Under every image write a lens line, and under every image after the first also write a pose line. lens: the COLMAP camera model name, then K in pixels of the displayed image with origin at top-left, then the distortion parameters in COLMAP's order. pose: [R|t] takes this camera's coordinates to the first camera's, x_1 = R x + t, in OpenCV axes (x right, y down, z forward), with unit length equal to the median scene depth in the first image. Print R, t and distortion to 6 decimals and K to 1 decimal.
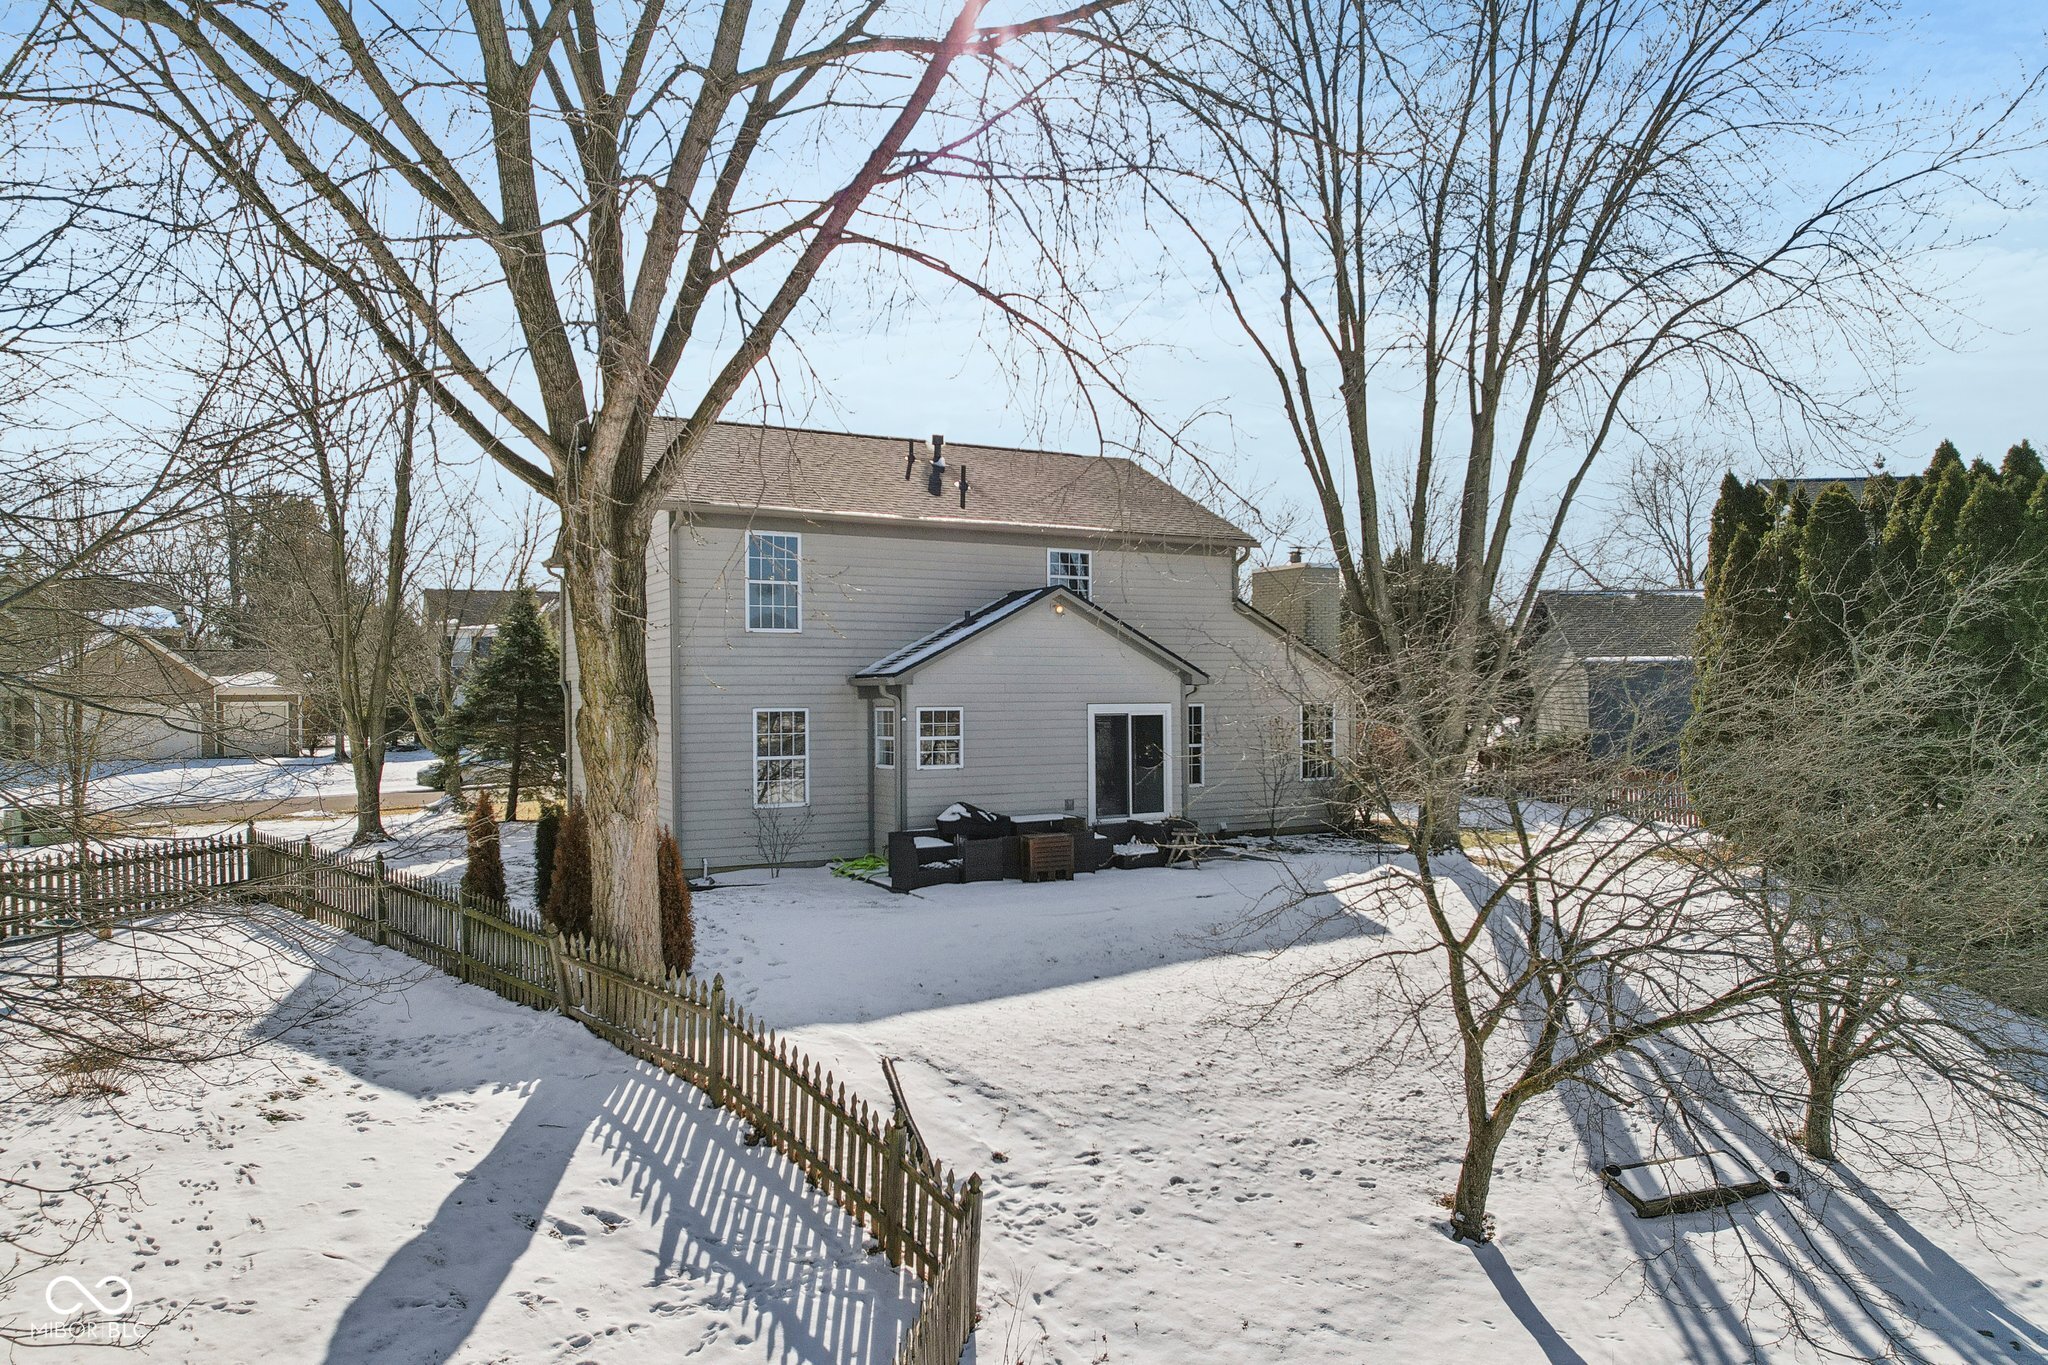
lens RADIAL K [[1331.8, 0, 1024.0], [0, 1331.8, 682.5], [0, 0, 1]] dist [-0.056110, 0.005875]
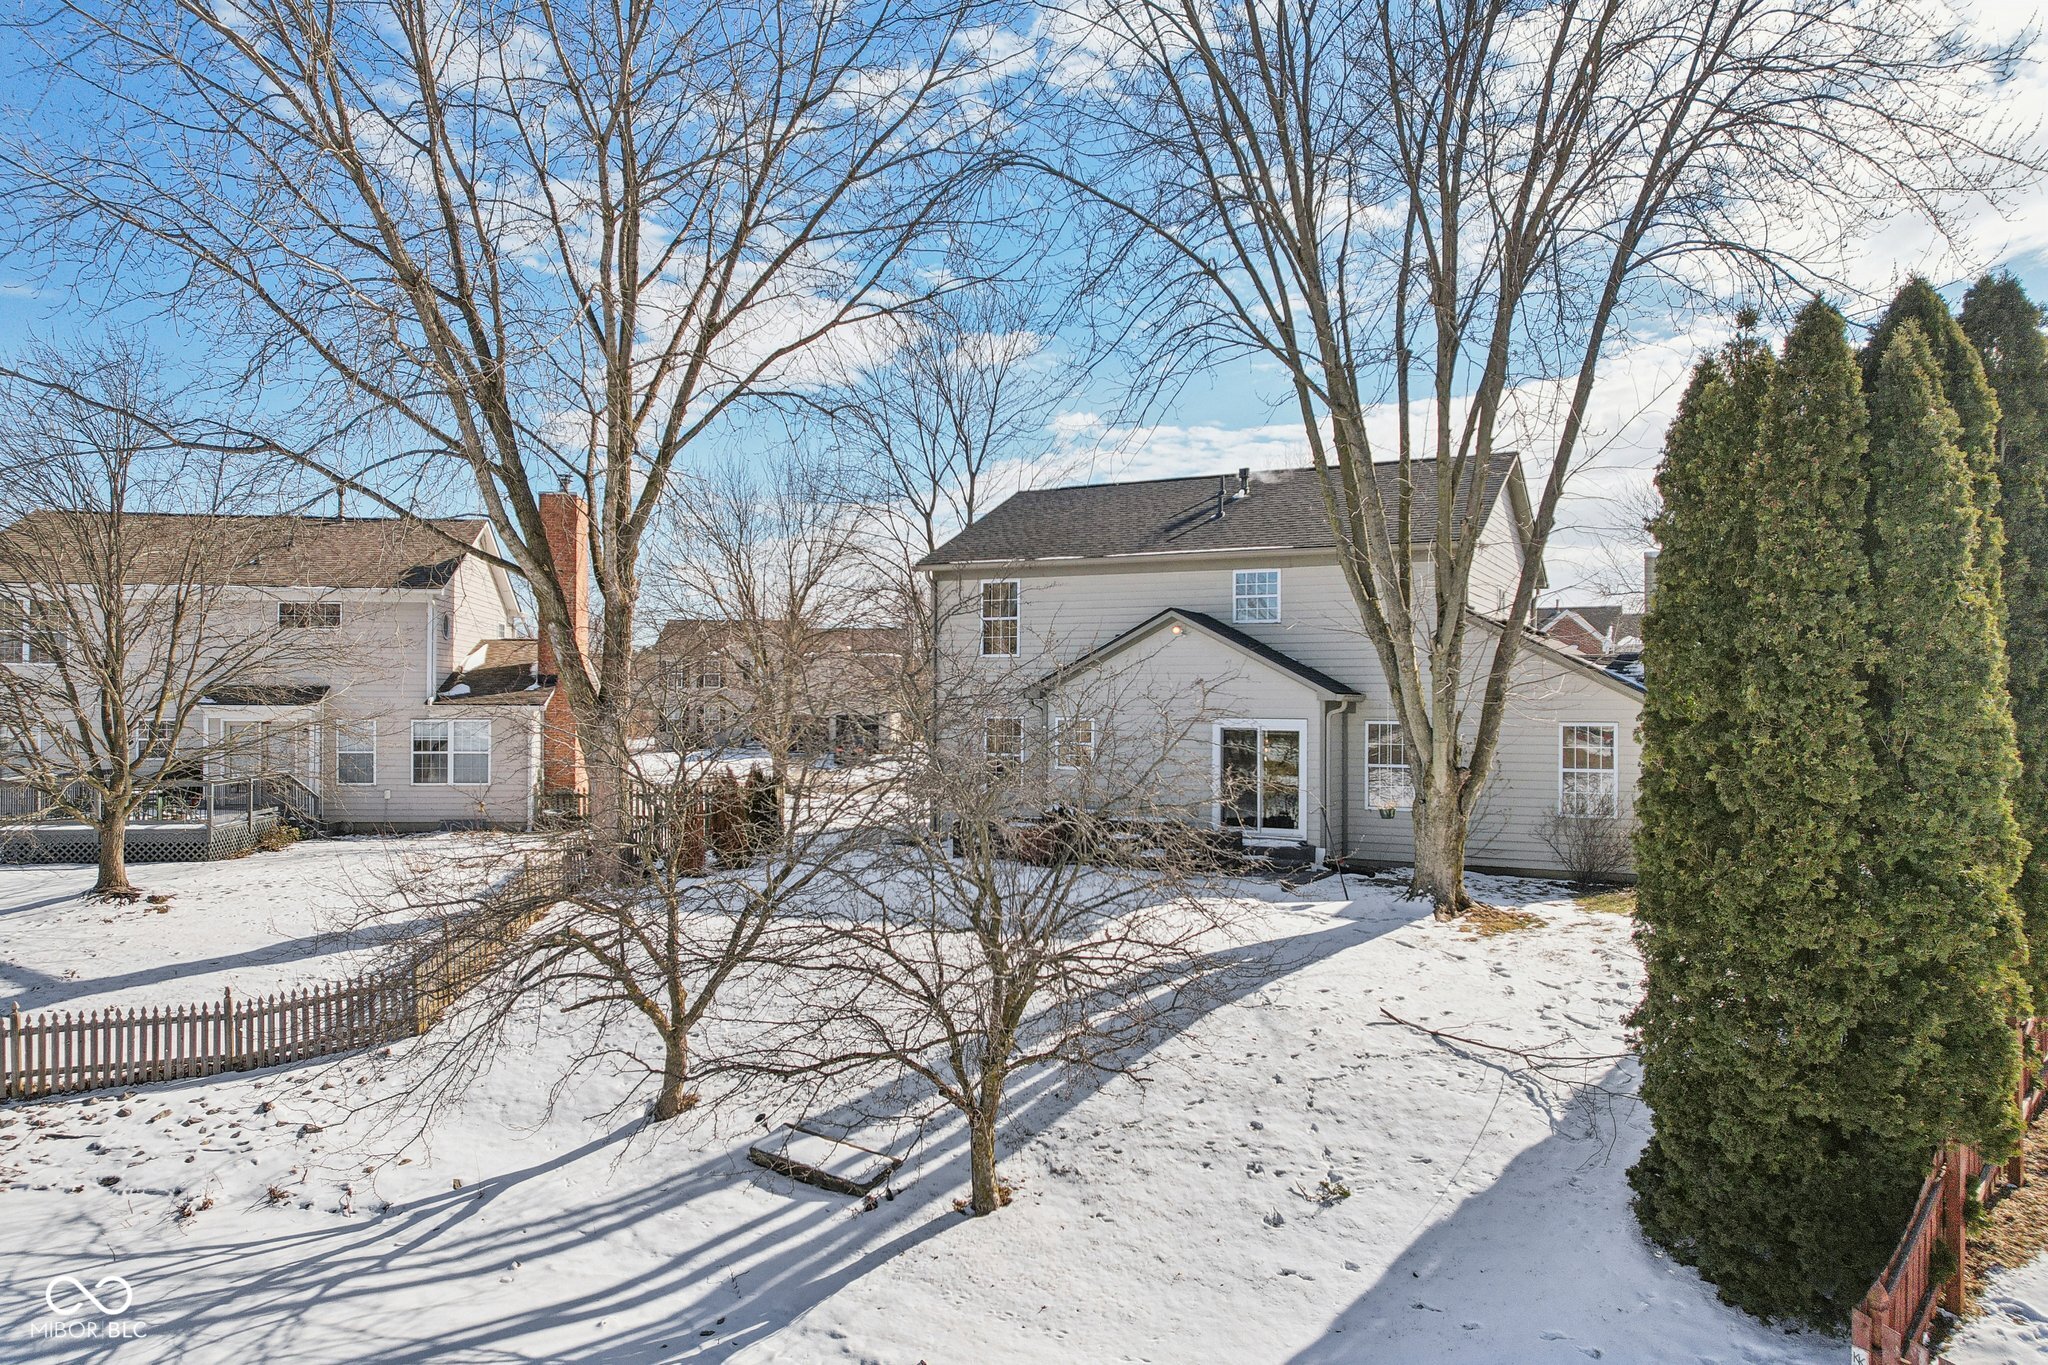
lens RADIAL K [[1331.8, 0, 1024.0], [0, 1331.8, 682.5], [0, 0, 1]] dist [-0.056110, 0.005875]
pose [[0.516257, 0.002961, -0.856429, 0.867200], [-0.006958, 0.999976, -0.000737, -0.009986], [0.856406, 0.006340, 0.516265, 0.320295]]
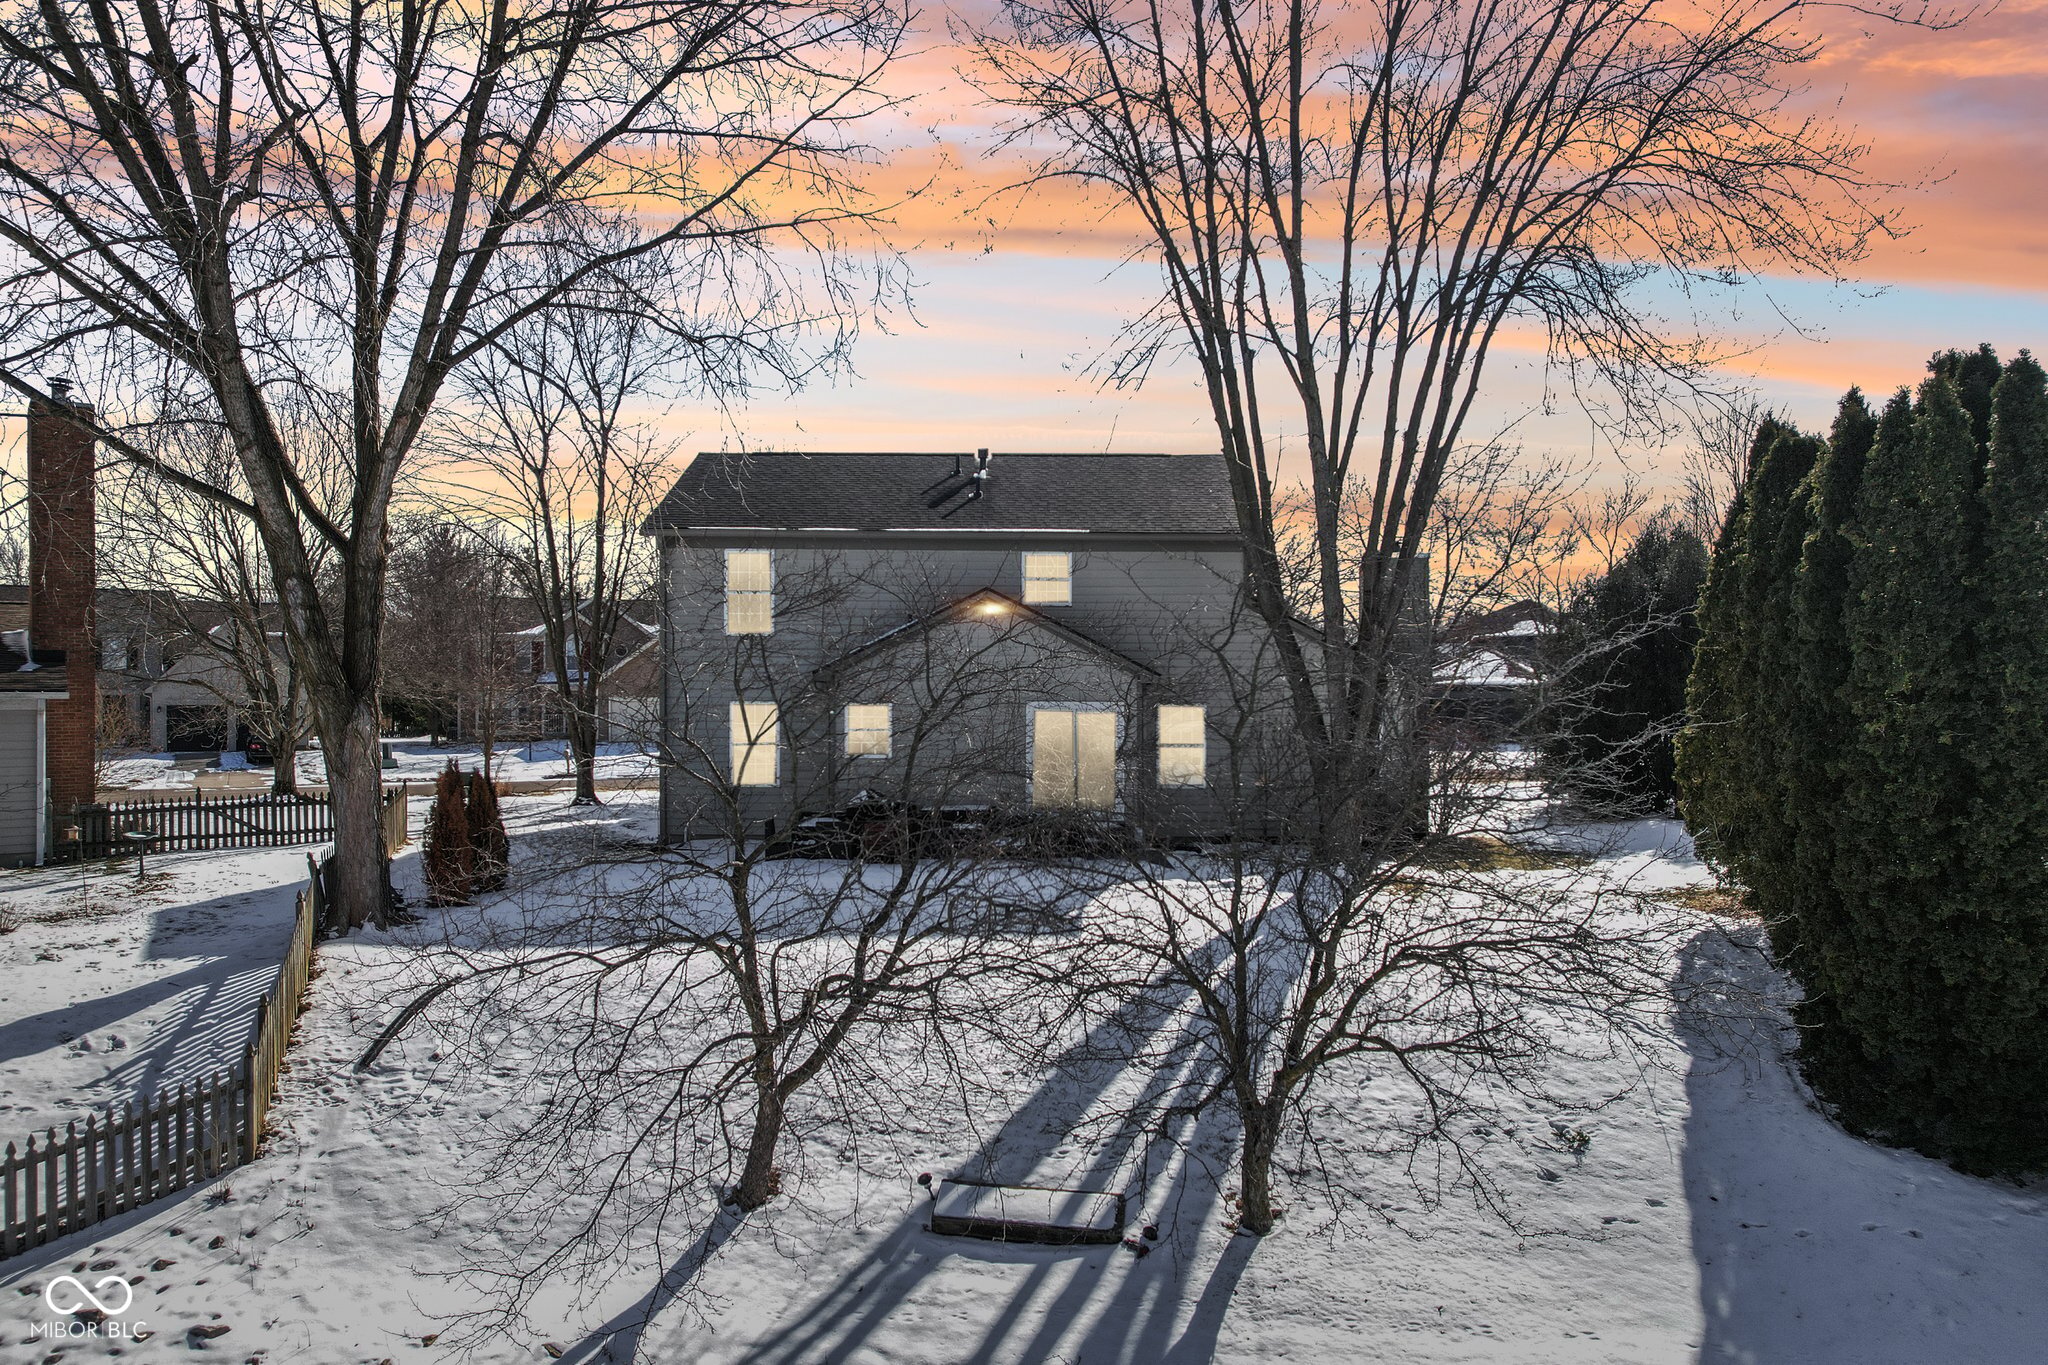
lens RADIAL K [[1318.1, 0, 1024.0], [0, 1318.1, 682.5], [0, 0, 1]] dist [-0.044929, 0.030193]
pose [[0.869538, 0.011572, -0.493730, 0.543602], [-0.010313, 0.999933, 0.005273, -0.003017], [0.493758, 0.000507, 0.869599, 0.096250]]
